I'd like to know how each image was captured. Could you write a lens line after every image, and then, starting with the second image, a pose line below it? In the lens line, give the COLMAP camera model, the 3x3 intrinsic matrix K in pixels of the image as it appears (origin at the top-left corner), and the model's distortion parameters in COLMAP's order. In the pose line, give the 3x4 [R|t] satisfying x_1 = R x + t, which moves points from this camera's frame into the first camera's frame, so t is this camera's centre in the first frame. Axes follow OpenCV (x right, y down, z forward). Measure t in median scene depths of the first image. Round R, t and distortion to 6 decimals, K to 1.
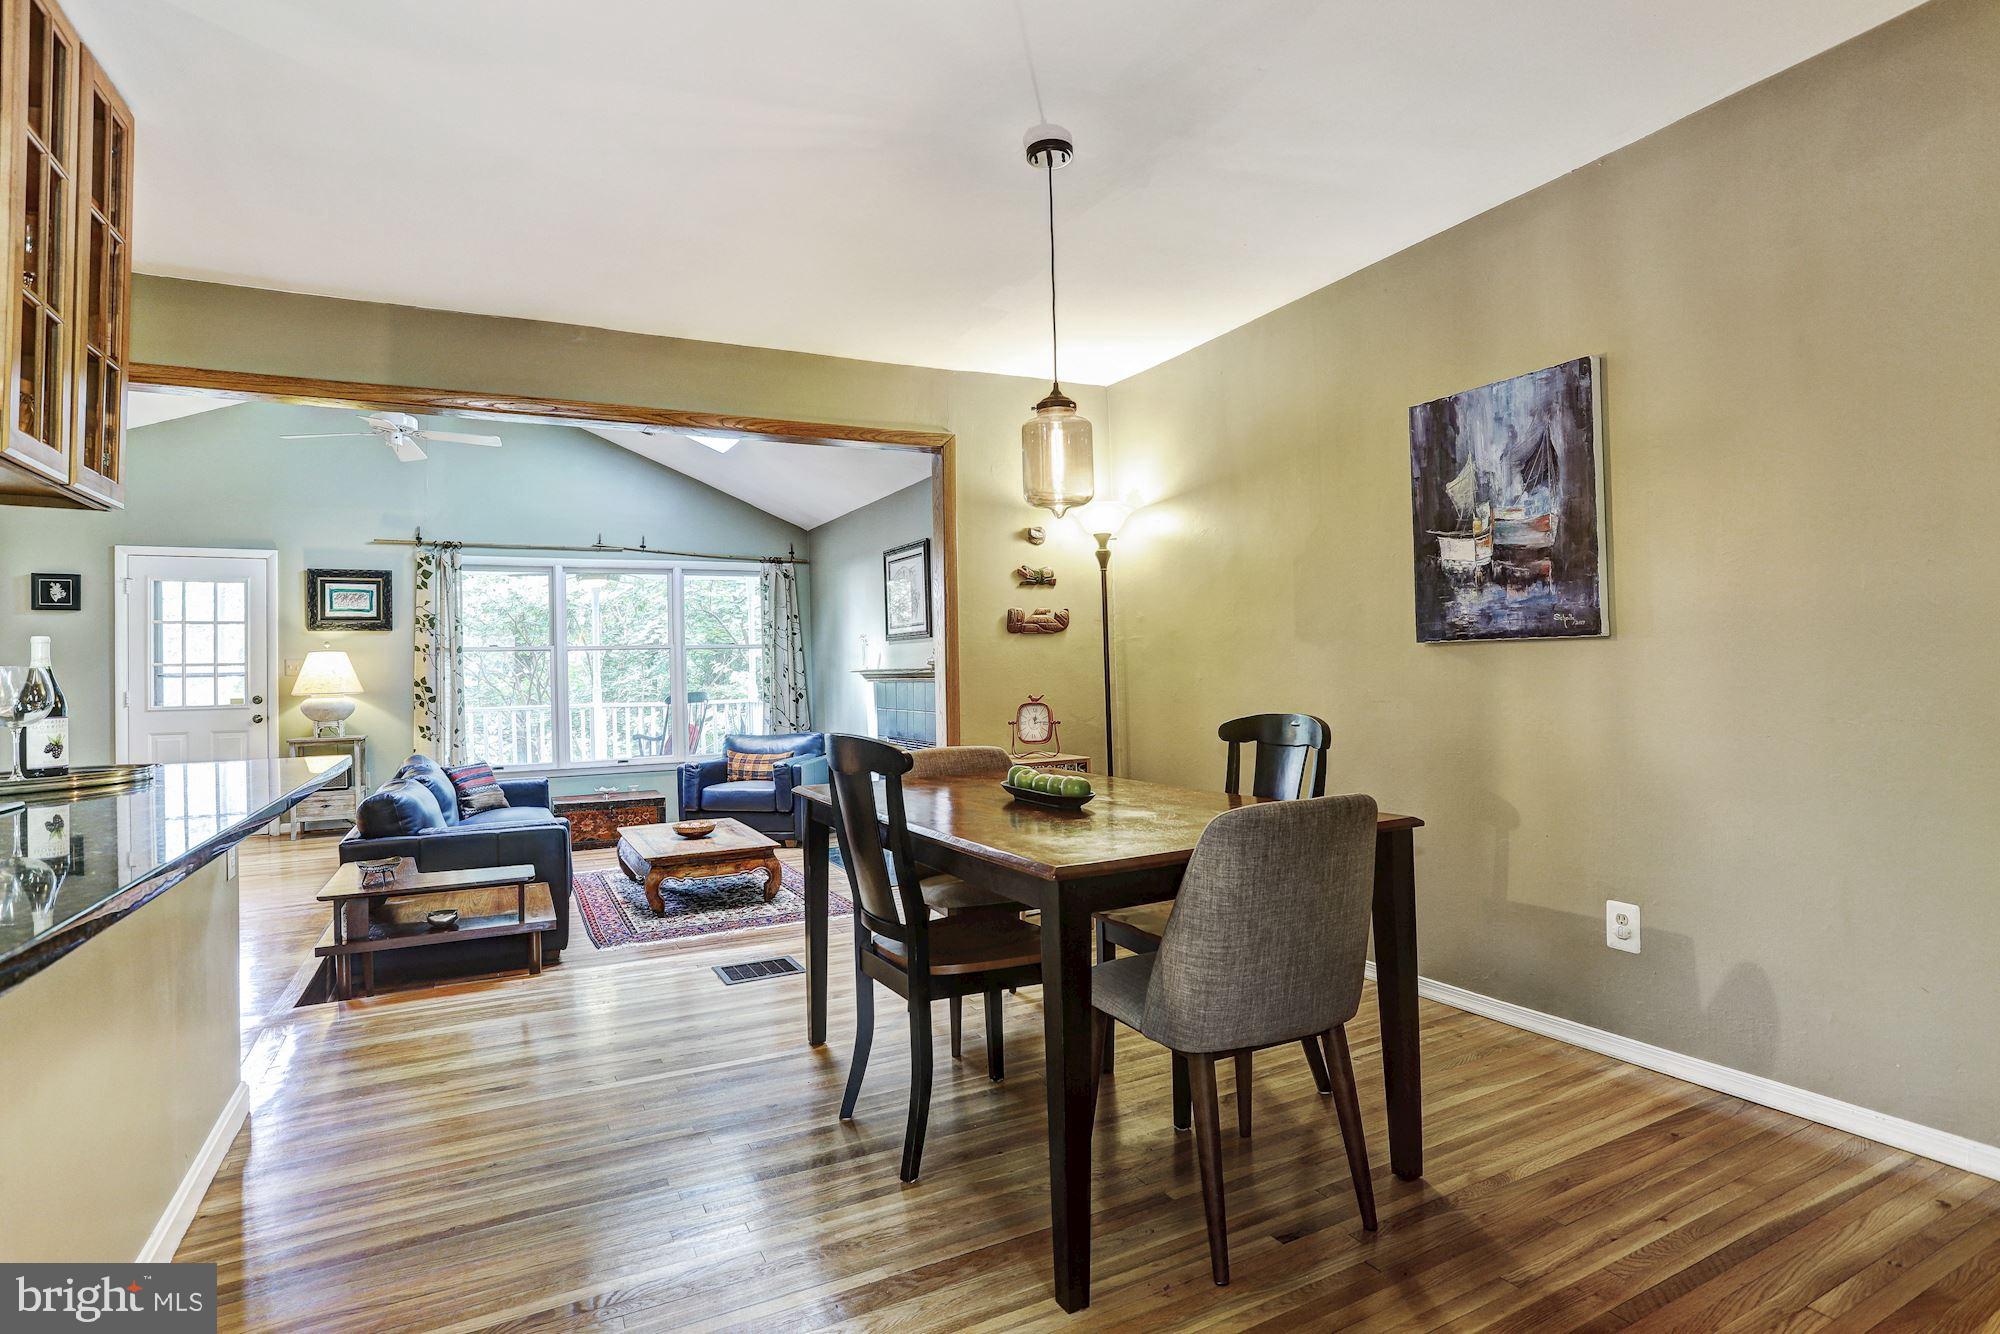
lens RADIAL K [[1010.0, 0, 994.2], [0, 1010.0, 654.3], [0, 0, 1]] dist [-0.057480, 0.030775]
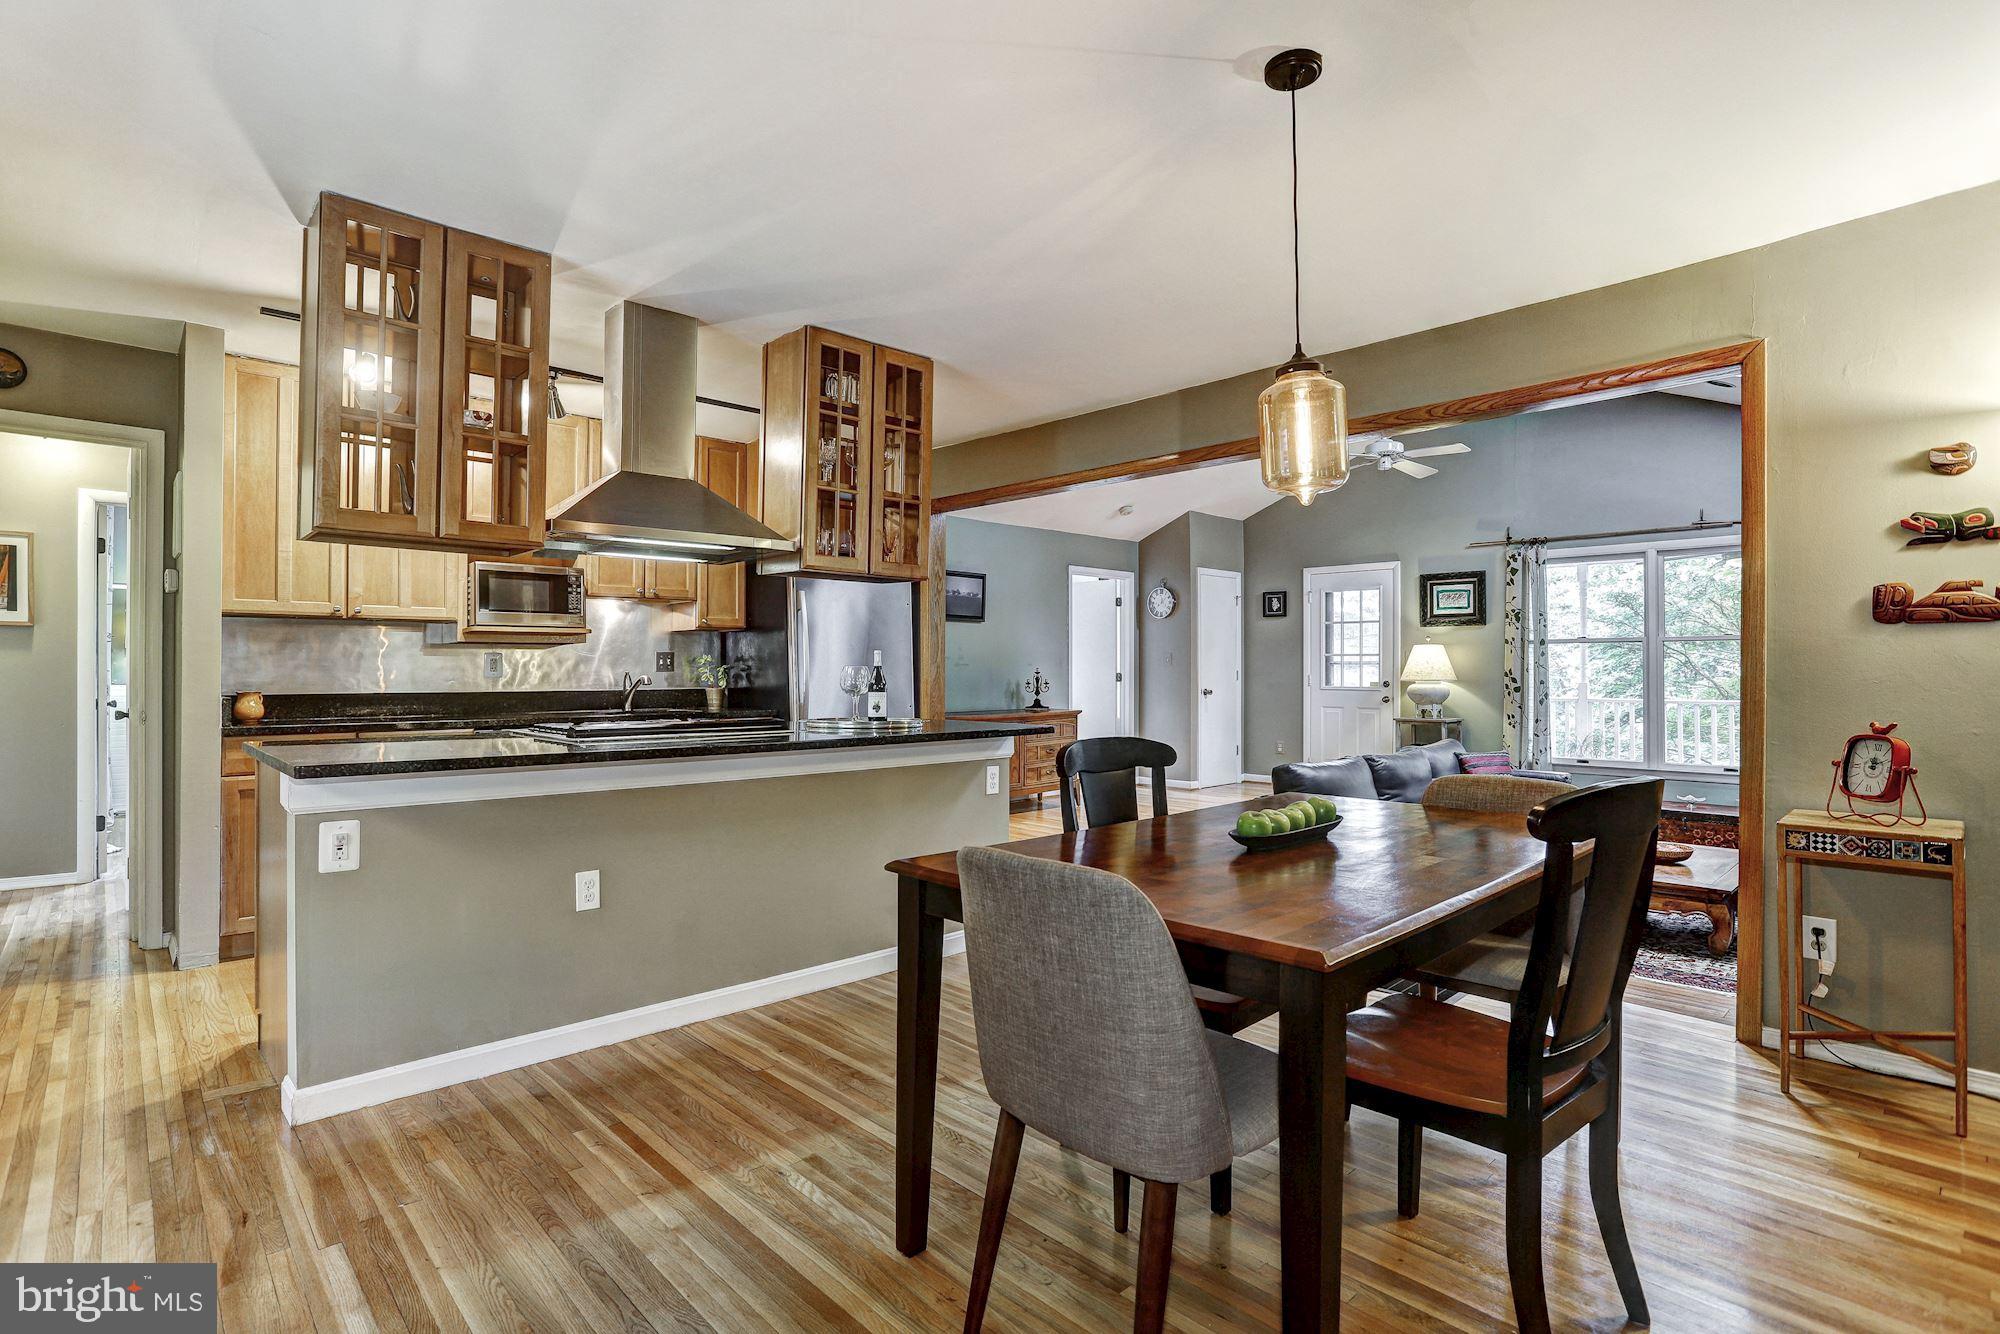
lens RADIAL K [[975.5, 0, 995.3], [0, 975.5, 662.0], [0, 0, 1]] dist [-0.073455, 0.052930]
pose [[0.281926, 0.015073, -0.959318, 0.481079], [0.009103, 0.999790, 0.018384, -0.014331], [0.959393, -0.013916, 0.281729, 0.334258]]
